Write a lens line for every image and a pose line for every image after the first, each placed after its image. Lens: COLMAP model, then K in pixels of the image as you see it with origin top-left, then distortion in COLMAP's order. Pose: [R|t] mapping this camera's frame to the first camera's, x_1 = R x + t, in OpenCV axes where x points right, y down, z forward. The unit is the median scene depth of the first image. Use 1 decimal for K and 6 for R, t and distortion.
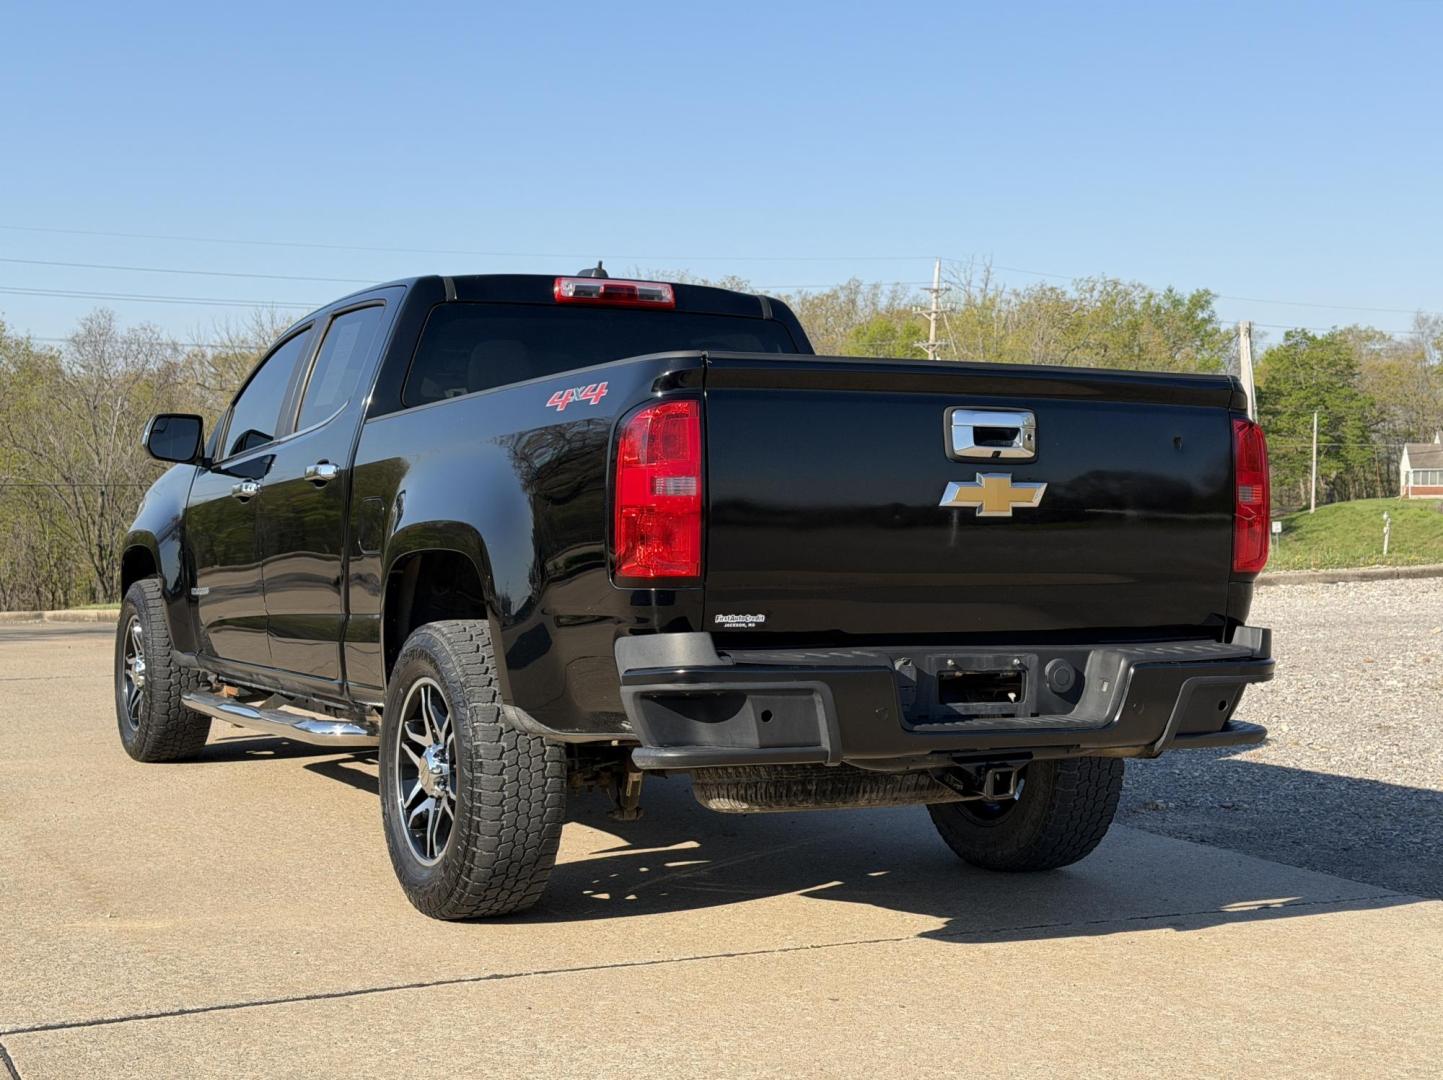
lens RADIAL K [[2048.9, 0, 721.5], [0, 2048.9, 540.0], [0, 0, 1]] dist [0.109622, -0.035203]
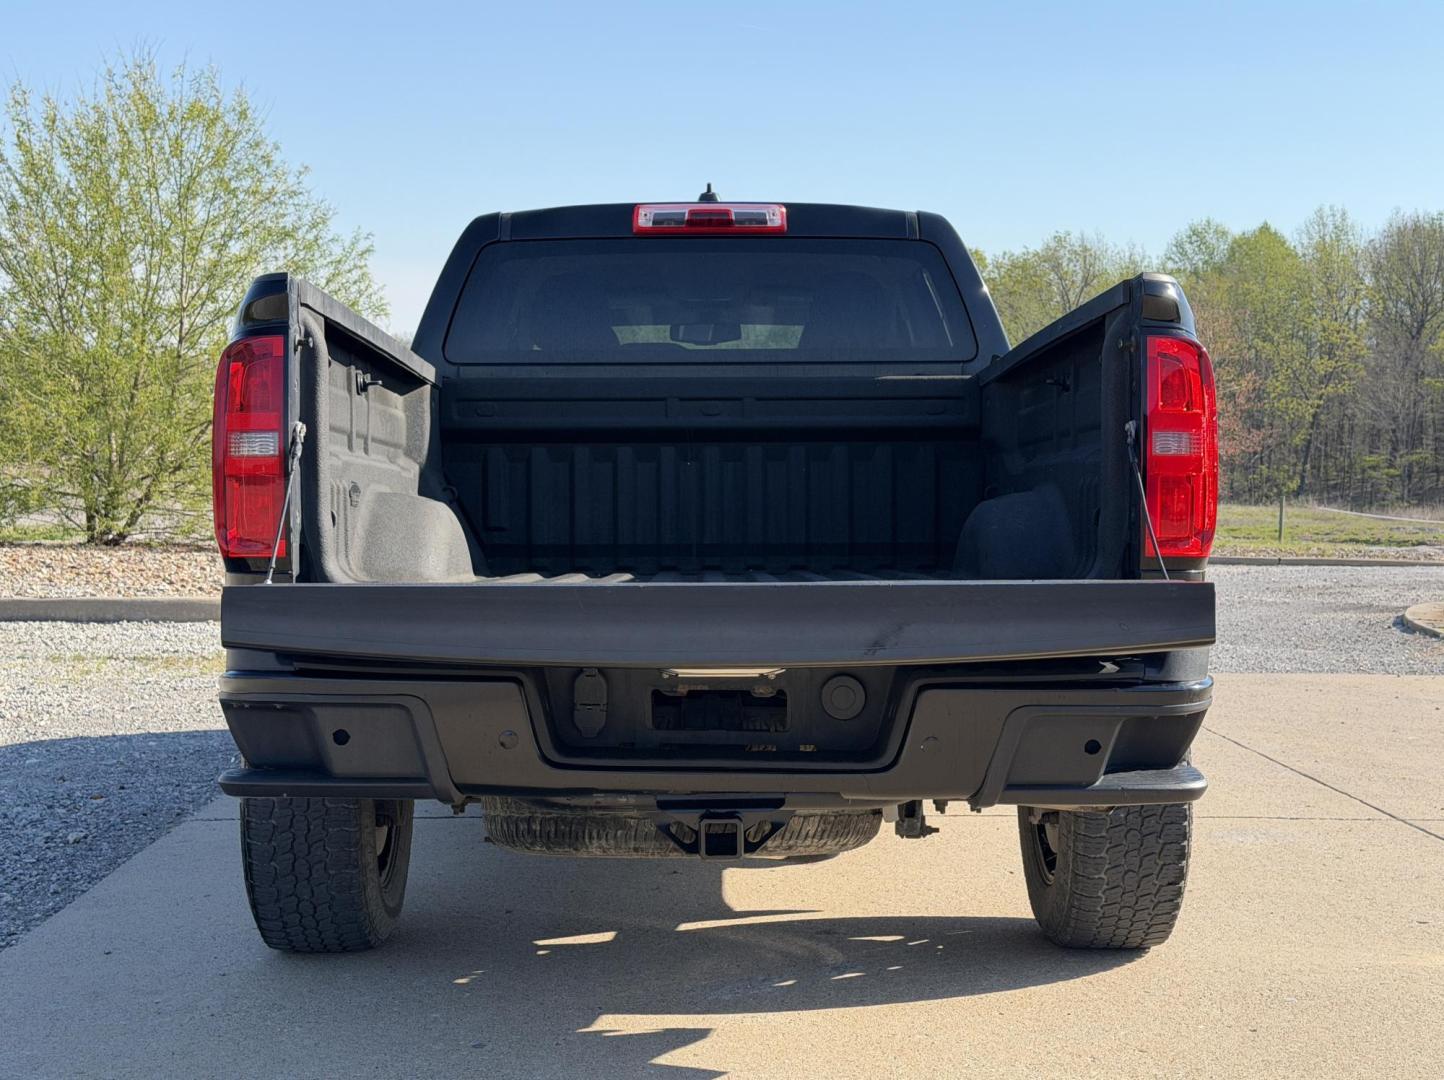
lens RADIAL K [[2054.7, 0, 730.9], [0, 2054.7, 538.3], [0, 0, 1]] dist [0.099153, 0.026359]
pose [[0.890351, 0.003783, -0.455259, 0.470434], [0.002170, 0.999919, 0.012554, 0.000568], [0.455269, -0.012166, 0.890271, 0.337945]]
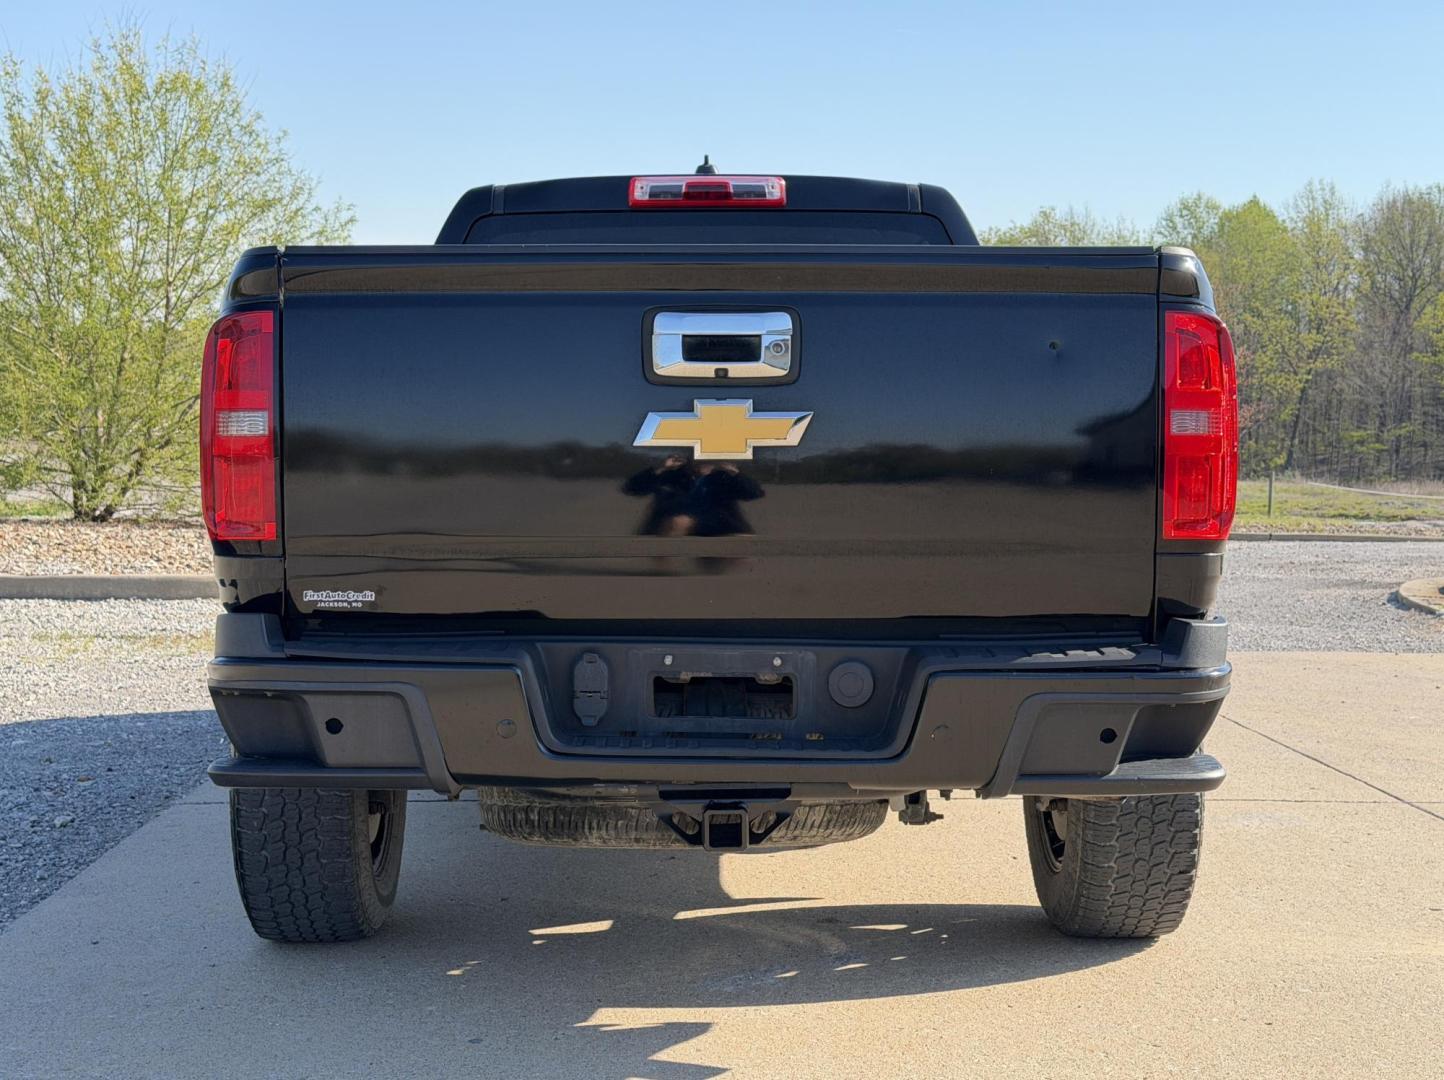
lens RADIAL K [[2050.3, 0, 722.0], [0, 2050.3, 540.0], [0, 0, 1]] dist [0.109622, -0.035203]
pose [[0.891205, 0.009630, -0.453498, 0.454266], [0.002272, 0.999667, 0.025694, -0.001871], [0.453595, -0.023929, 0.890887, 0.356361]]
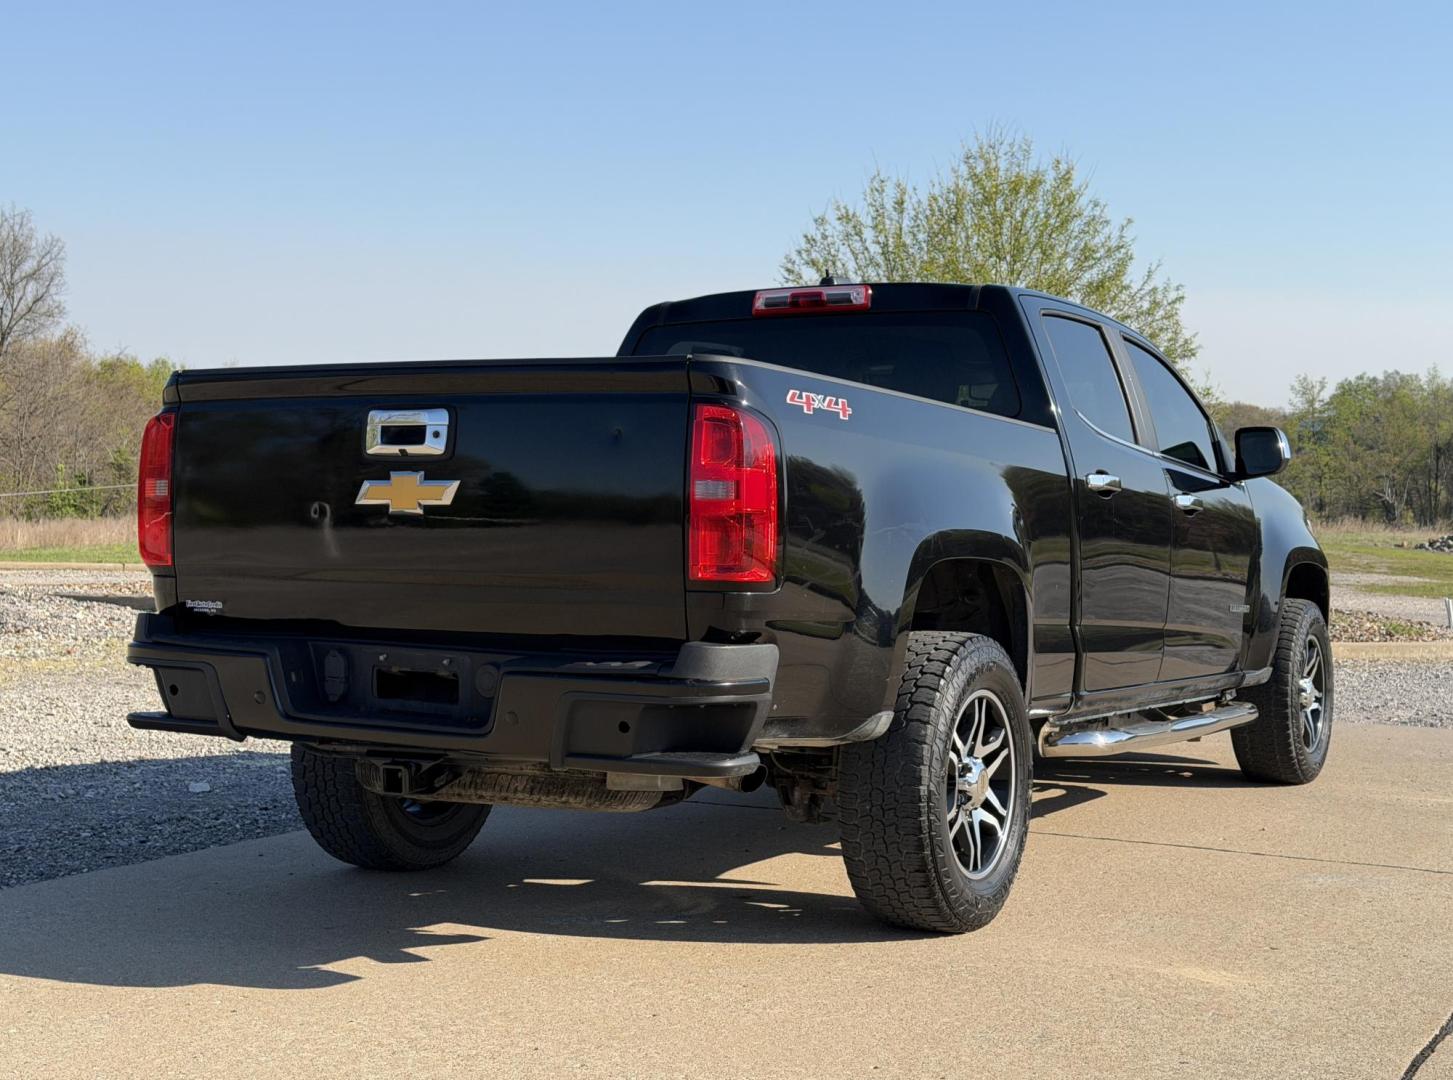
lens RADIAL K [[2077.7, 0, 726.5], [0, 2077.7, 540.0], [0, 0, 1]] dist [0.128501, 0.023853]
pose [[0.551964, 0.004675, -0.833855, 1.059469], [-0.018843, 0.999799, -0.006867, 0.005020], [0.833655, 0.019503, 0.551941, 0.563713]]
